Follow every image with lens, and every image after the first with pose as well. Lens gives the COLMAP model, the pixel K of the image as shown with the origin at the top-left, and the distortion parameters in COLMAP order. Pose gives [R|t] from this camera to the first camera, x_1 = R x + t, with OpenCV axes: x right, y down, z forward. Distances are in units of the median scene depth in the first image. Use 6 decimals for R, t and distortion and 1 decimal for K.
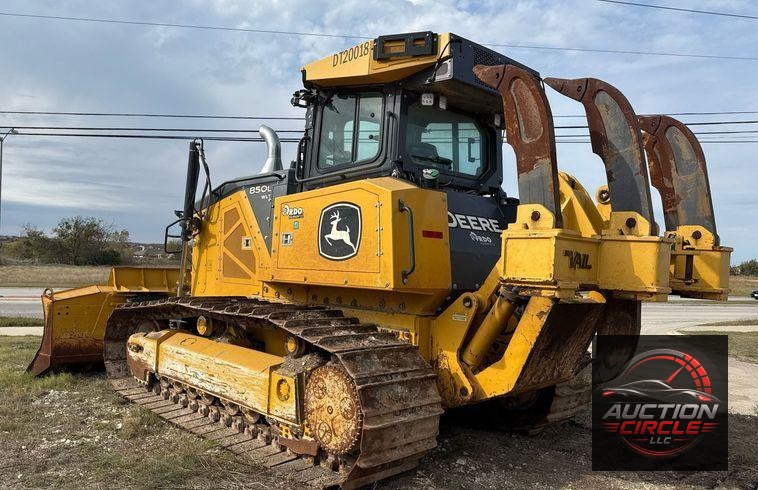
lens RADIAL K [[627.0, 0, 358.6], [0, 627.0, 285.2], [0, 0, 1]] dist [0.072415, -0.002879]
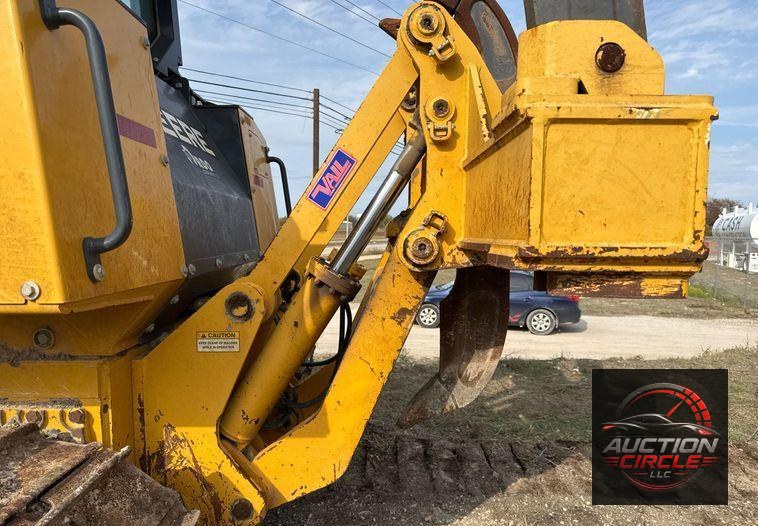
lens RADIAL K [[528.2, 0, 377.0], [0, 528.2, 285.4], [0, 0, 1]] dist [0.065305, -0.078758]
pose [[0.689532, -0.110455, 0.715783, -0.015121], [0.046459, 0.993012, 0.108480, -0.020866], [-0.722764, -0.041545, 0.689845, 0.688403]]
